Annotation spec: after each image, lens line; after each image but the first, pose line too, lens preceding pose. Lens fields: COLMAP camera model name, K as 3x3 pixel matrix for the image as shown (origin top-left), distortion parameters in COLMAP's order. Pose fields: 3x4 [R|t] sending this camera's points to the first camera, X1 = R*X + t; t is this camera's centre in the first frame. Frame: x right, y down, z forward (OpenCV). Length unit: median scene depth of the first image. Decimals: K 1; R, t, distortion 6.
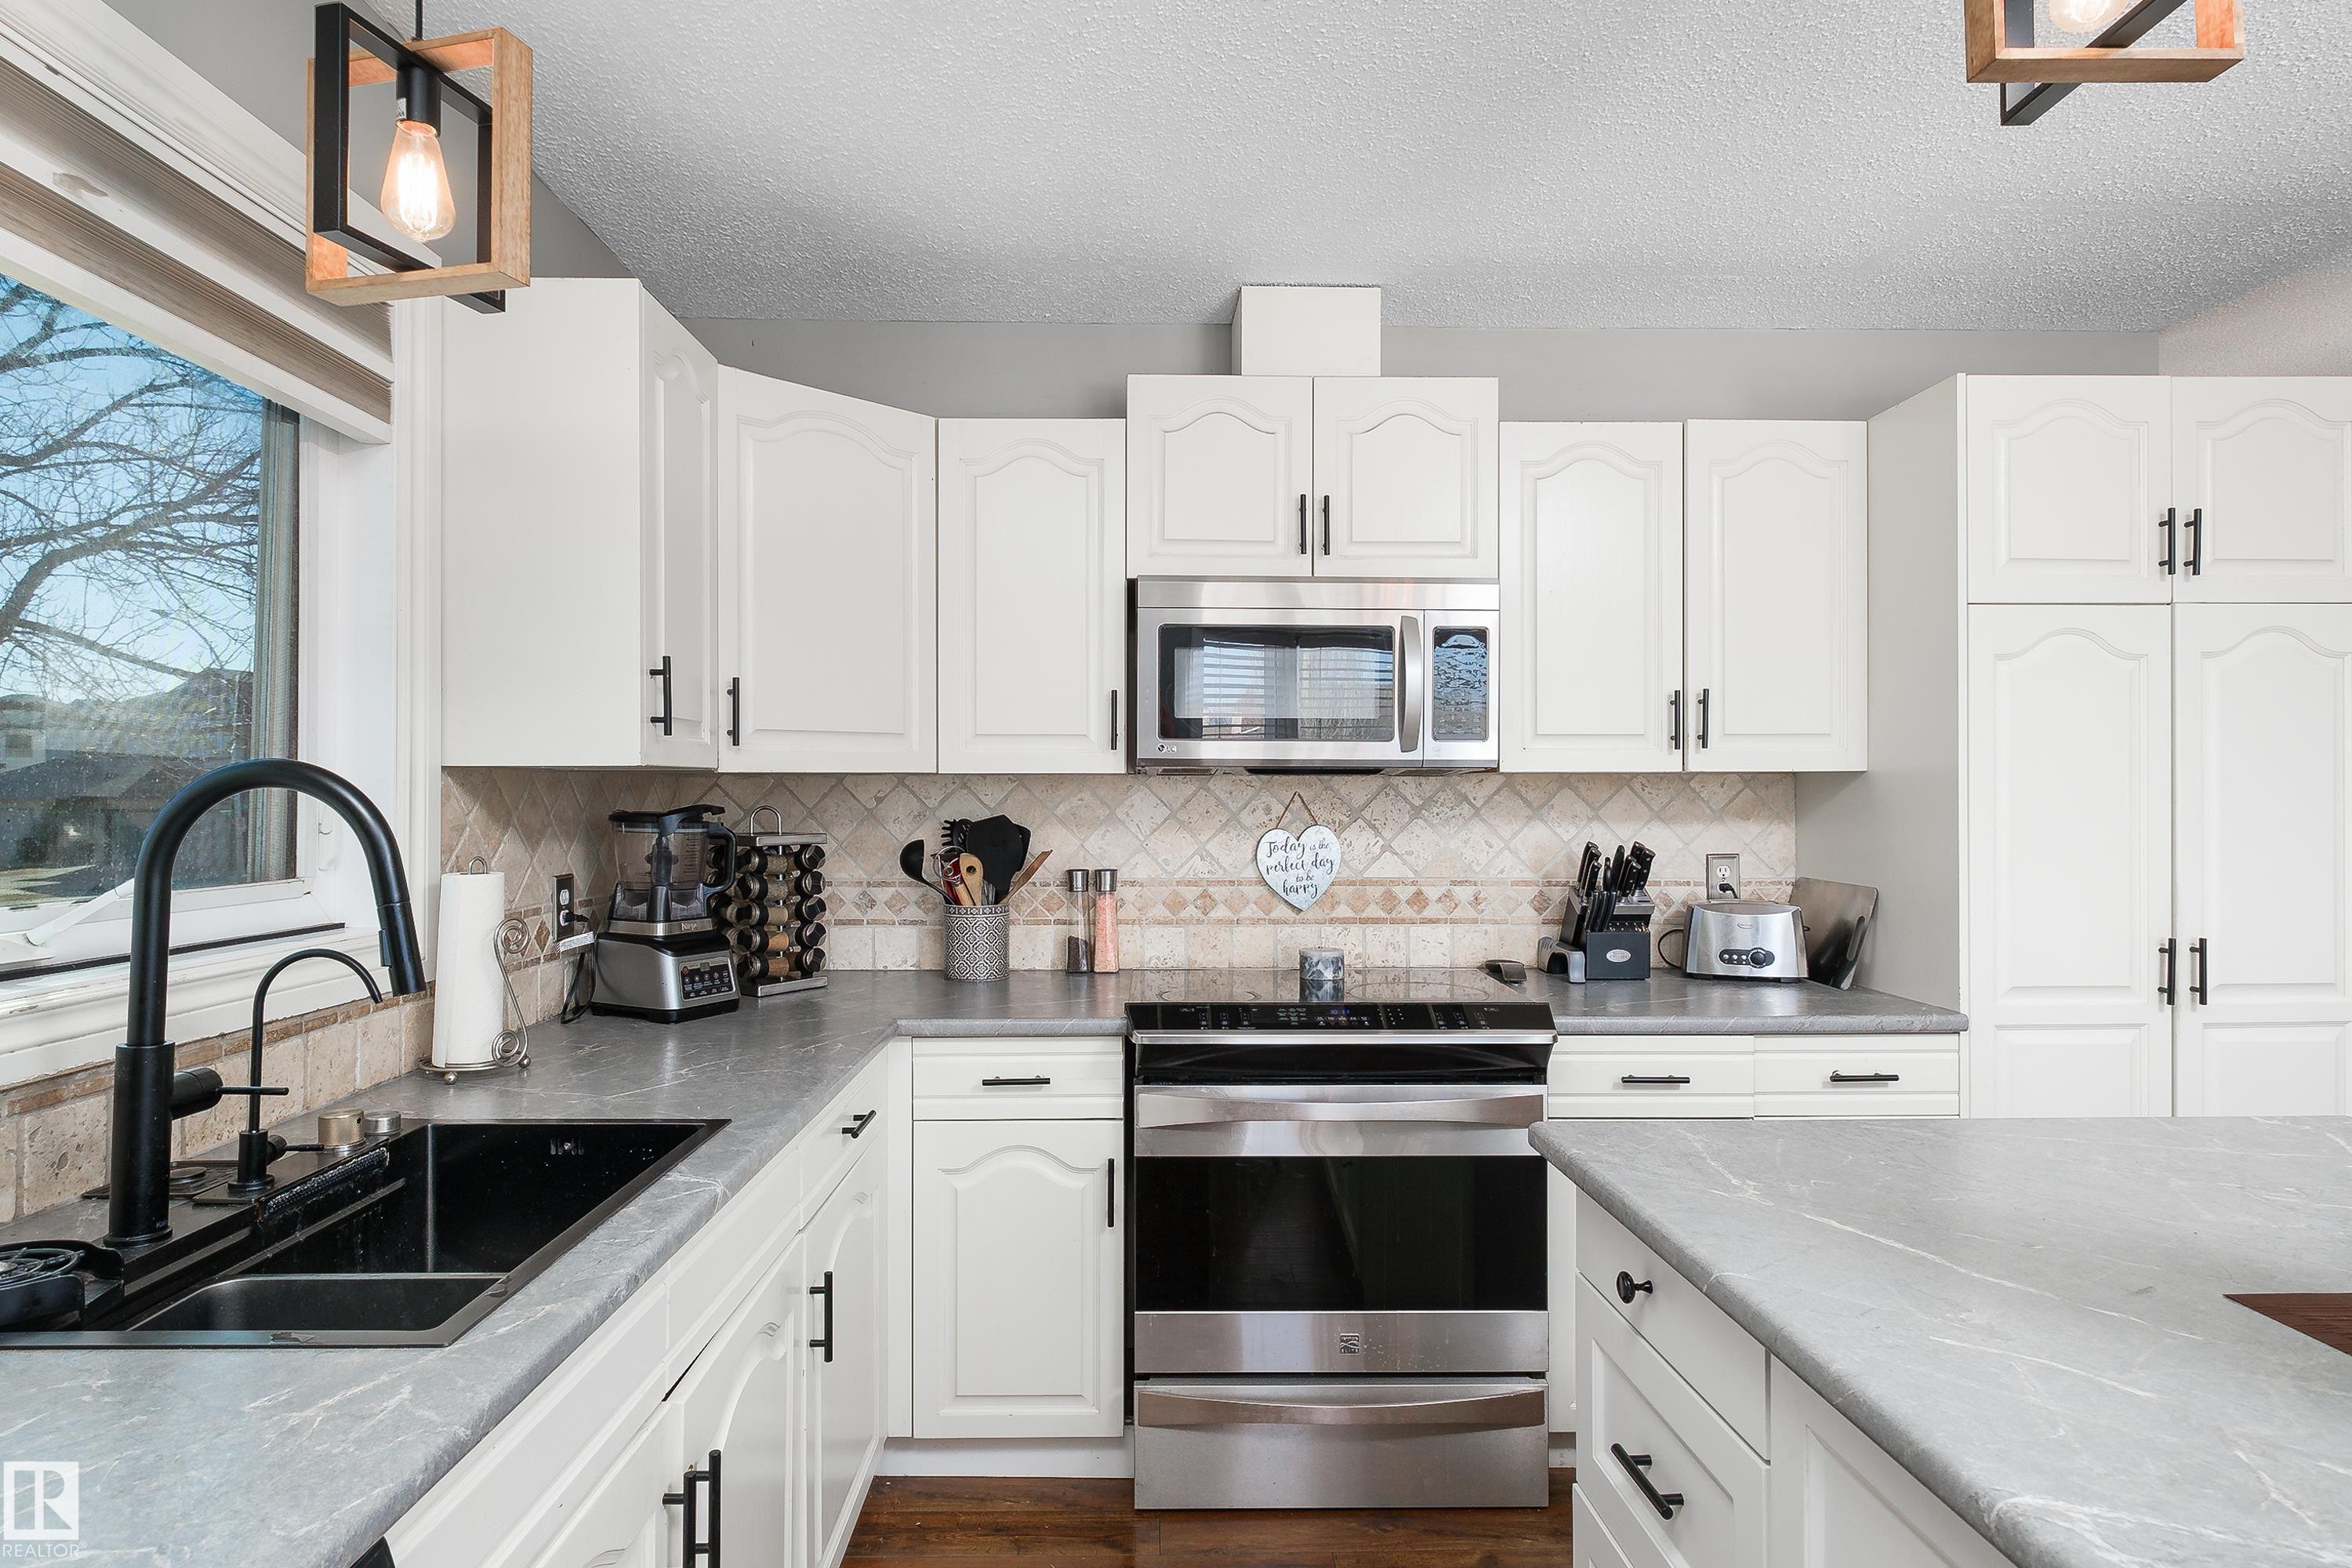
lens RADIAL K [[1292.4, 0, 1171.9], [0, 1292.4, 785.5], [0, 0, 1]] dist [0.000702, -0.000221]
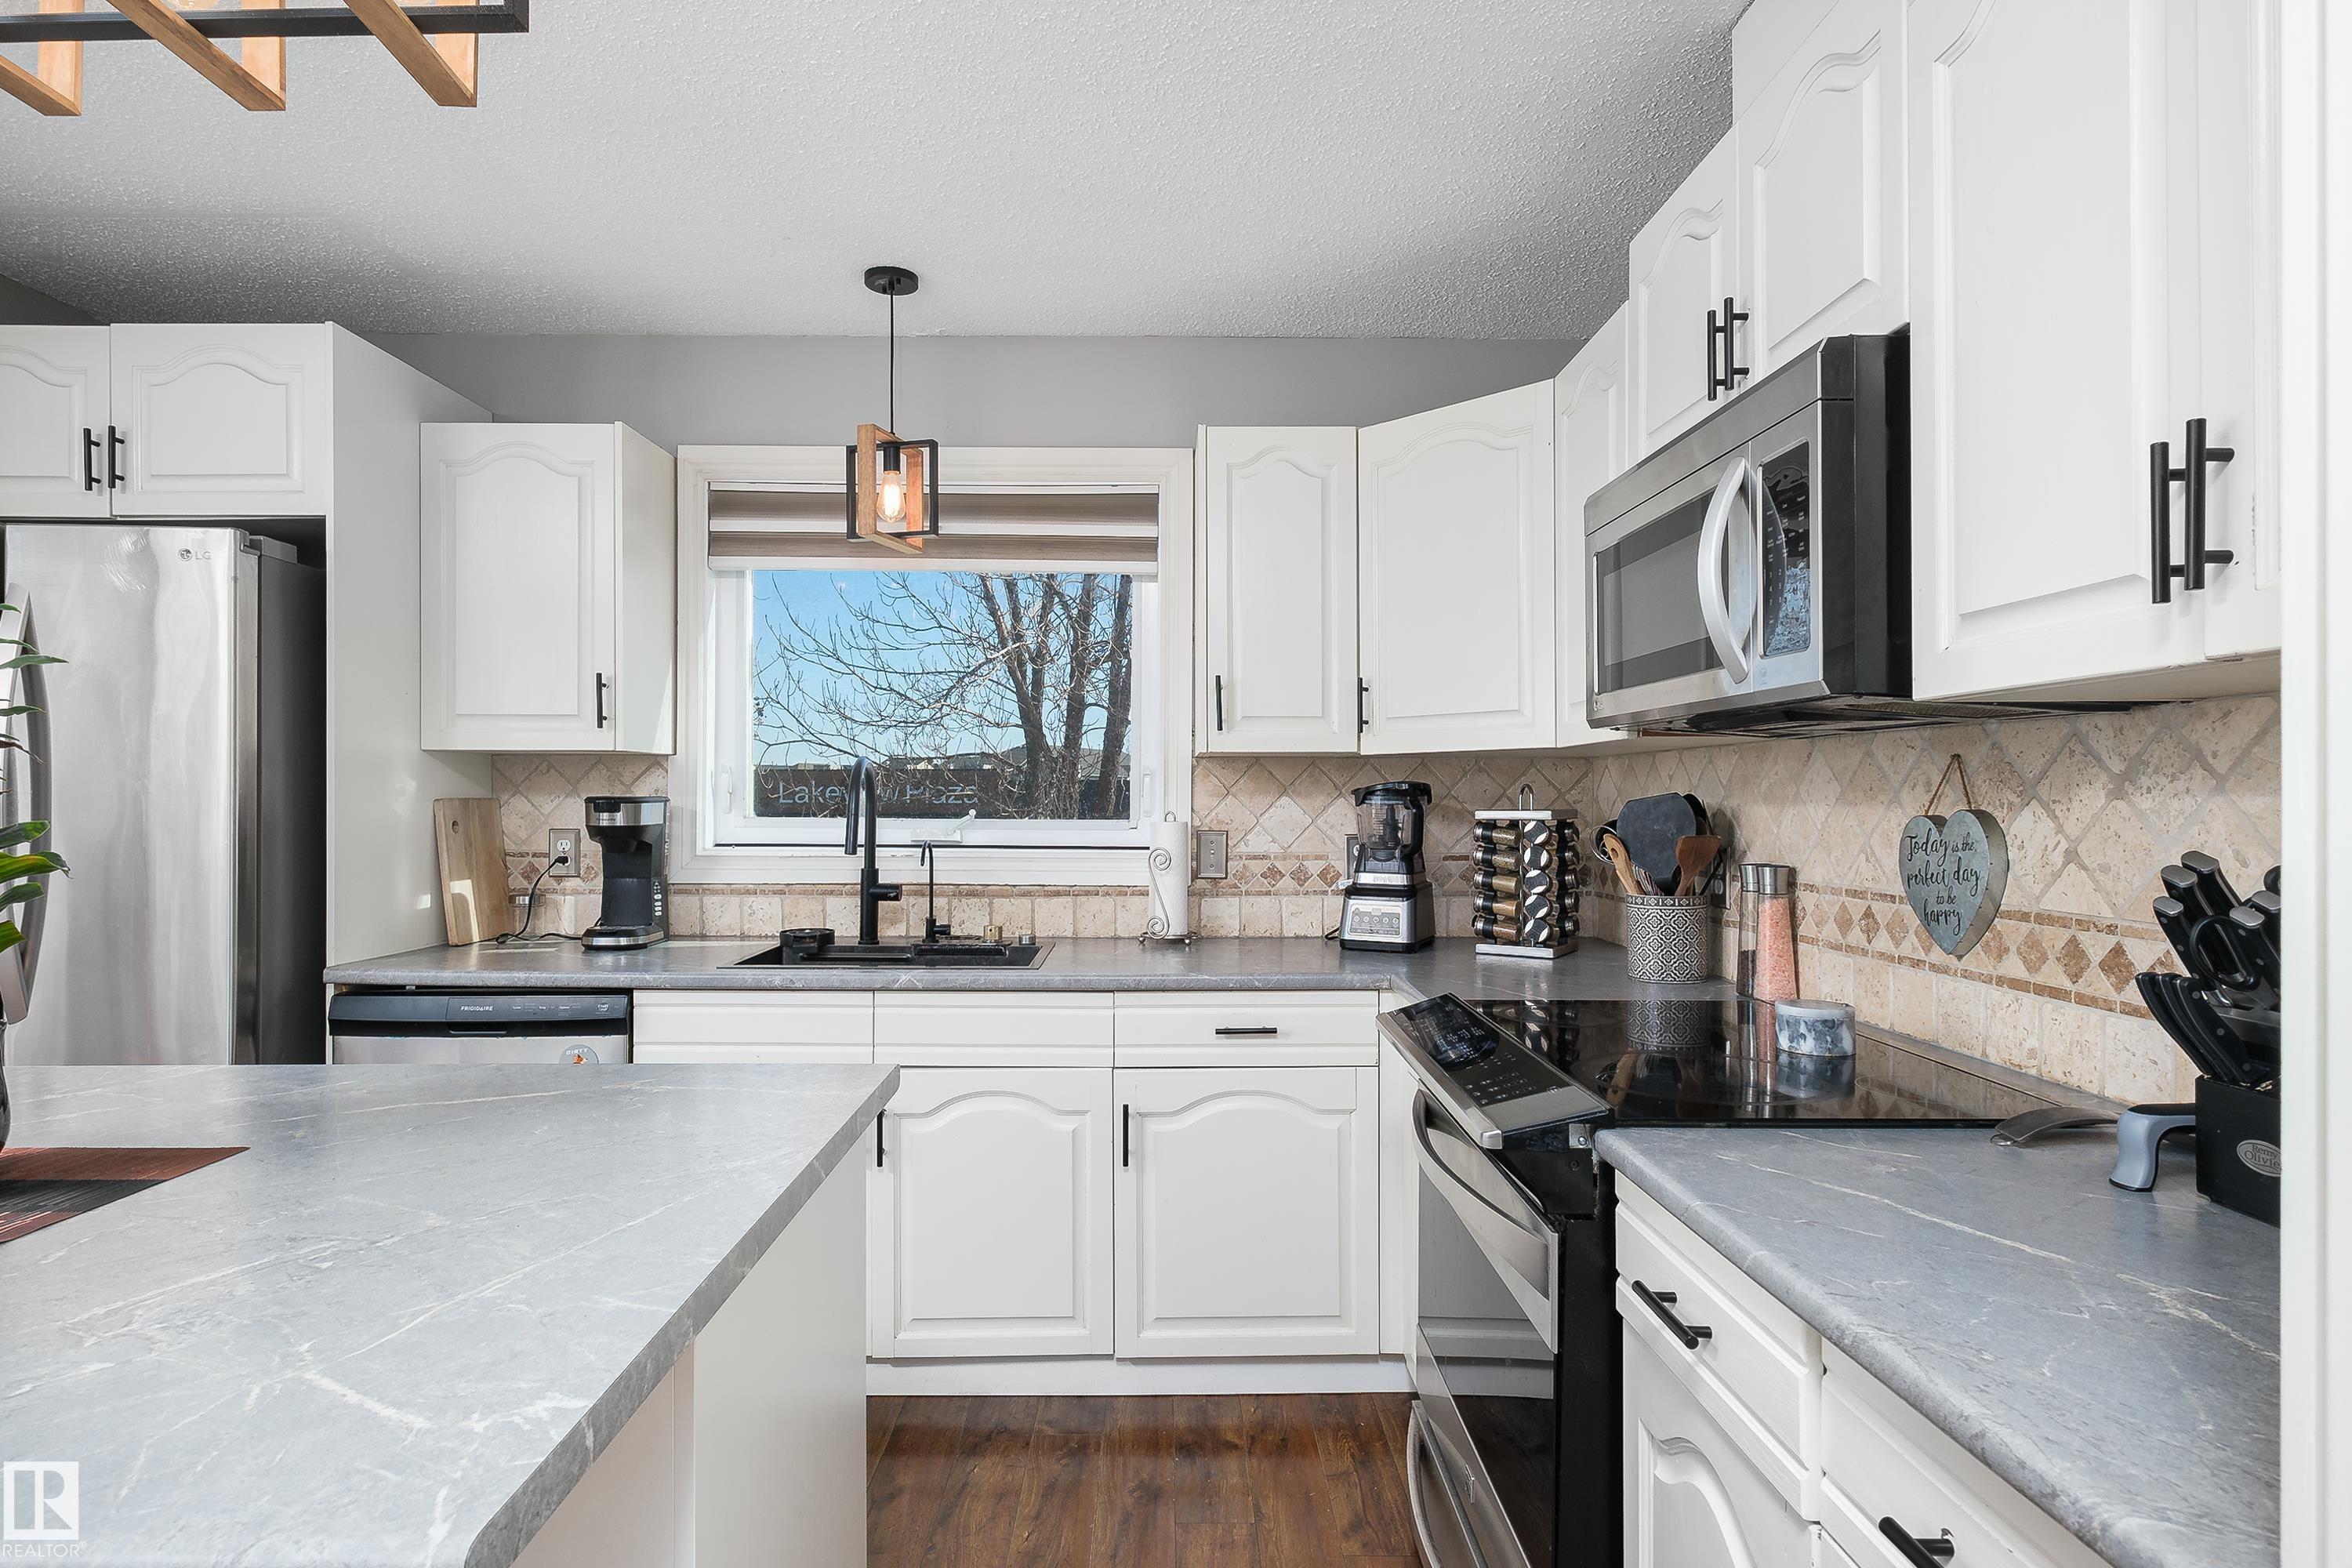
lens RADIAL K [[1292.4, 0, 1174.0], [0, 1292.4, 789.8], [0, 0, 1]] dist [0.000702, -0.000221]
pose [[-0.009961, -0.002326, -0.999948, 0.690465], [0.020173, 0.999793, -0.002526, 0.015782], [0.999747, -0.020197, -0.009913, 0.647437]]
